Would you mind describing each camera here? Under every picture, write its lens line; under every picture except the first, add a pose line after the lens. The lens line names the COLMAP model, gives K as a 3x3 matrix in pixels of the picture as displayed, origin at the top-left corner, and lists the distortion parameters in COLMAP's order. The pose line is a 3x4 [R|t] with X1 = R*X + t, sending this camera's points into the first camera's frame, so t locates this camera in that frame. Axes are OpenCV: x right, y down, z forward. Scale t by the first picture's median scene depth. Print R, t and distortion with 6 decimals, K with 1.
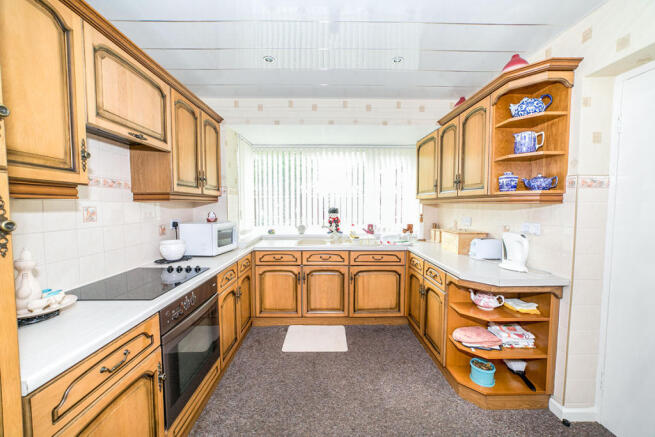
lens RADIAL K [[244.2, 0, 327.5], [0, 244.2, 218.5], [0, 0, 1]] dist [-0.006634, 0.000260]
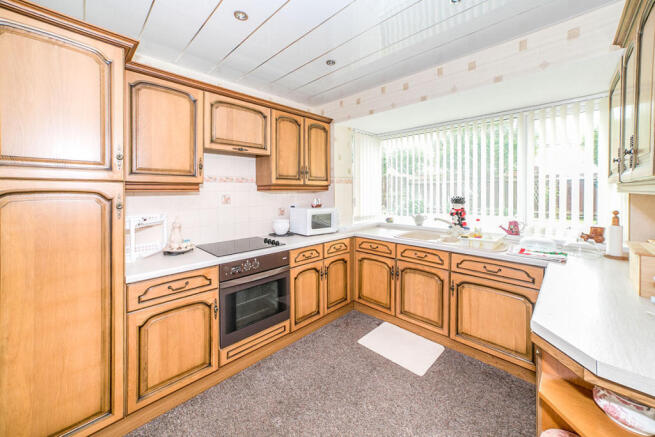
lens RADIAL K [[247.5, 0, 328.9], [0, 247.5, 191.6], [0, 0, 1]] dist [-0.001351, 0.000096]
pose [[0.714157, 0.002892, -0.699980, 0.370888], [-0.037897, 0.998685, -0.034538, -0.020311], [0.698959, 0.051193, 0.713327, 0.150709]]
